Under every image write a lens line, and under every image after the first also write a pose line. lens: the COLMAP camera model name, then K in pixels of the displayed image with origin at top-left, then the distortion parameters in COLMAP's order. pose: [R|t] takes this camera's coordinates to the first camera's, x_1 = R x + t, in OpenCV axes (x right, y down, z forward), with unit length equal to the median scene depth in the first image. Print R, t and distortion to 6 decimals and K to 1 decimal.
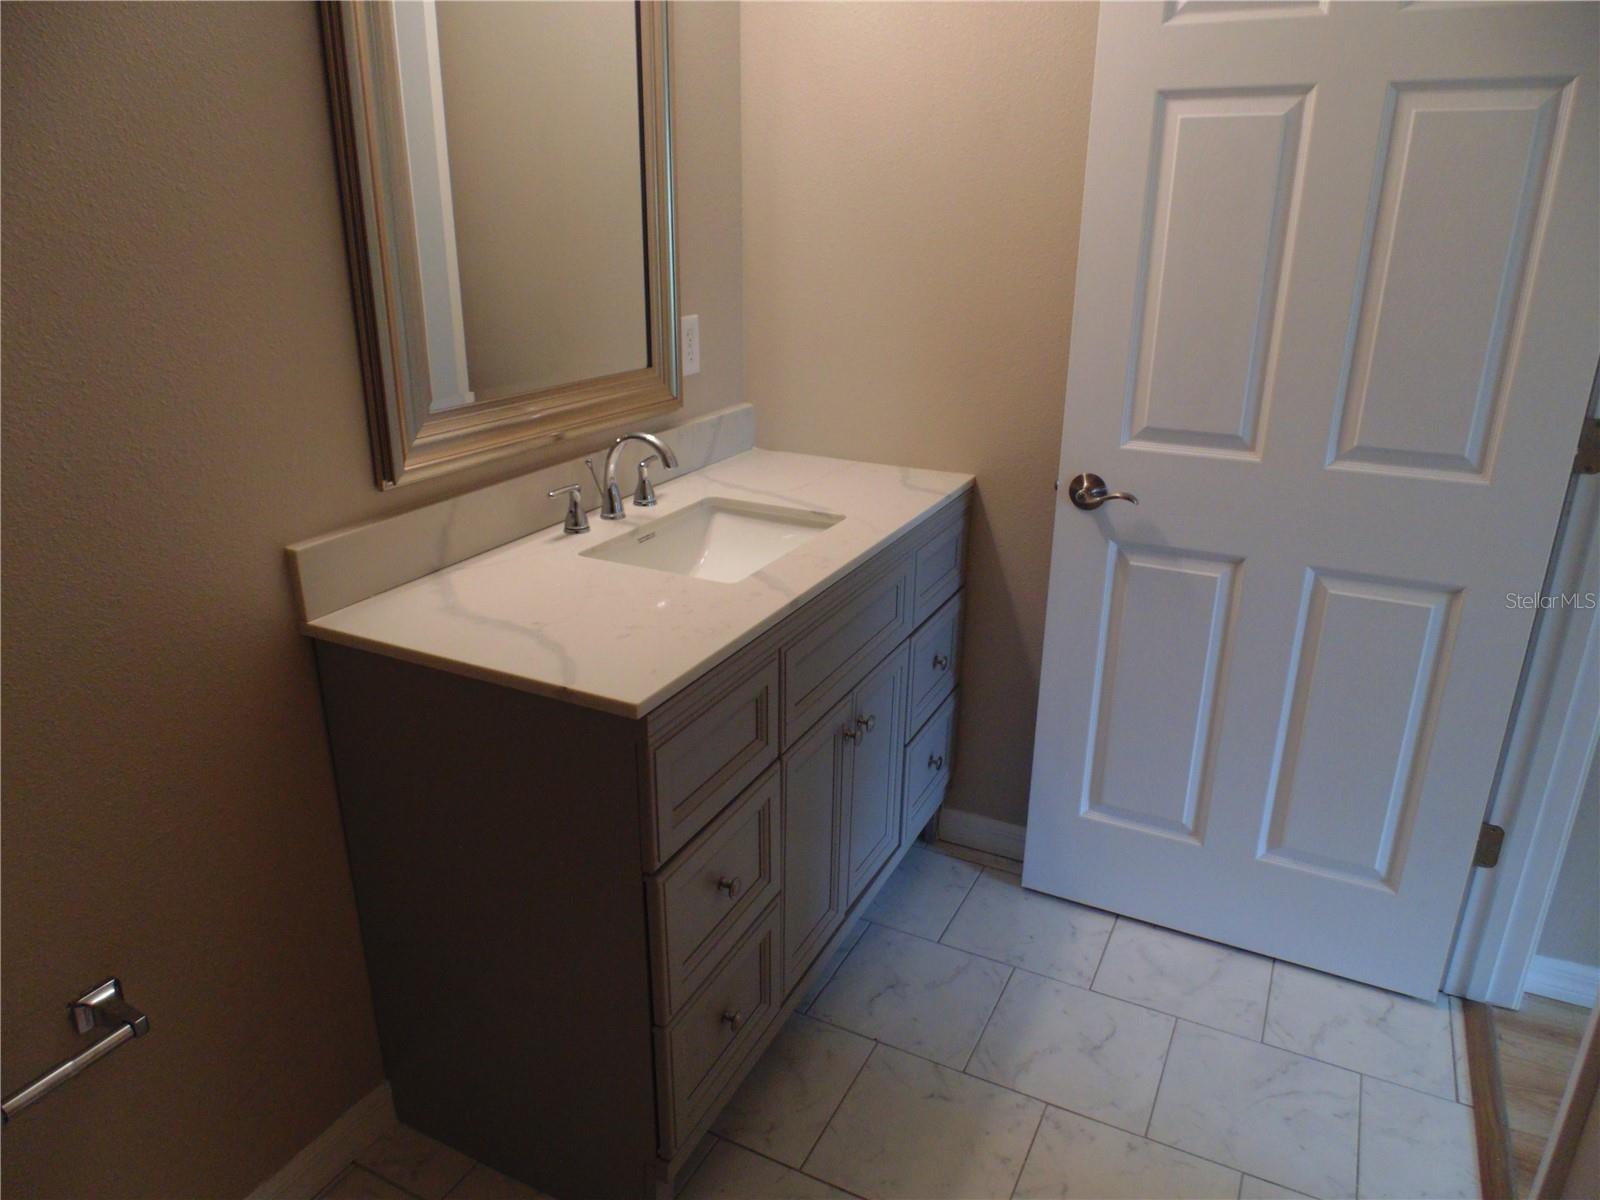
lens RADIAL K [[1064.7, 0, 797.4], [0, 1064.7, 601.4], [0, 0, 1]] dist [-0.016553, -0.001509]
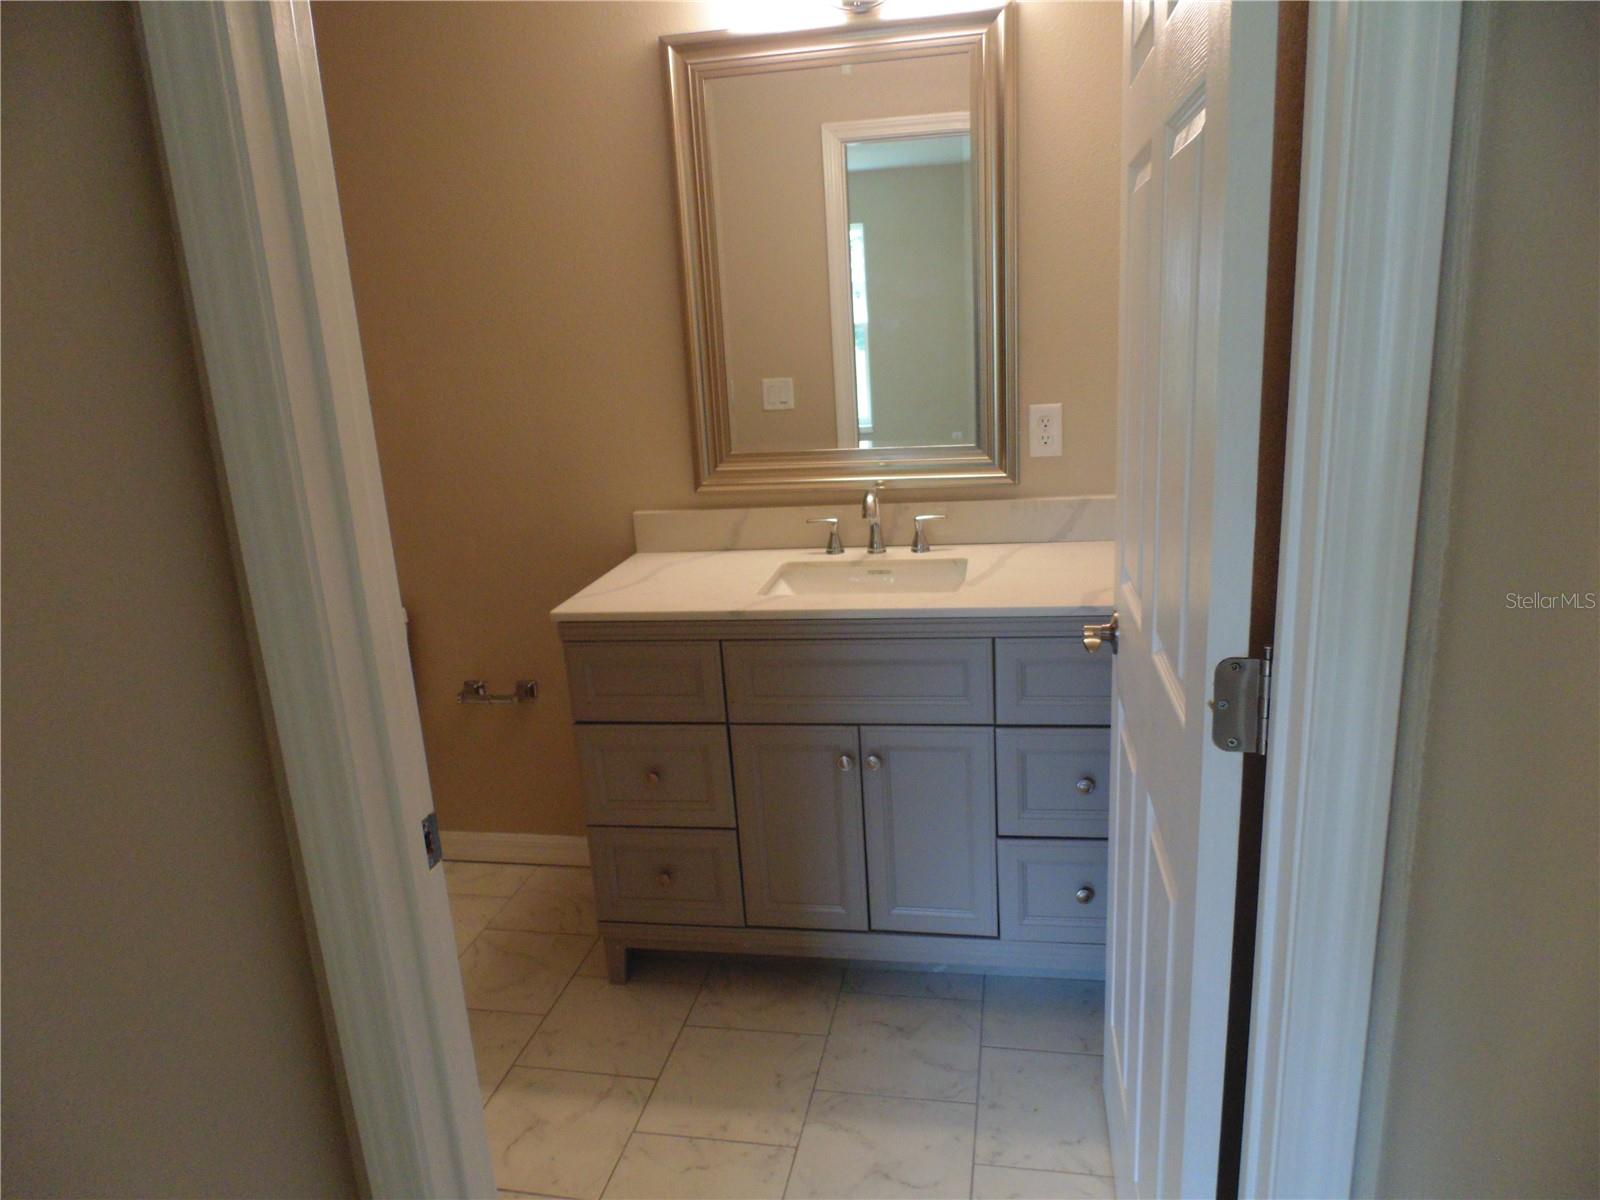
lens RADIAL K [[1064.7, 0, 808.1], [0, 1064.7, 599.0], [0, 0, 1]] dist [-0.016553, -0.001509]
pose [[0.275840, 0.221542, -0.935324, 1.106331], [-0.270202, 0.951710, 0.145737, -0.205104], [0.922444, 0.212526, 0.322381, 0.550915]]
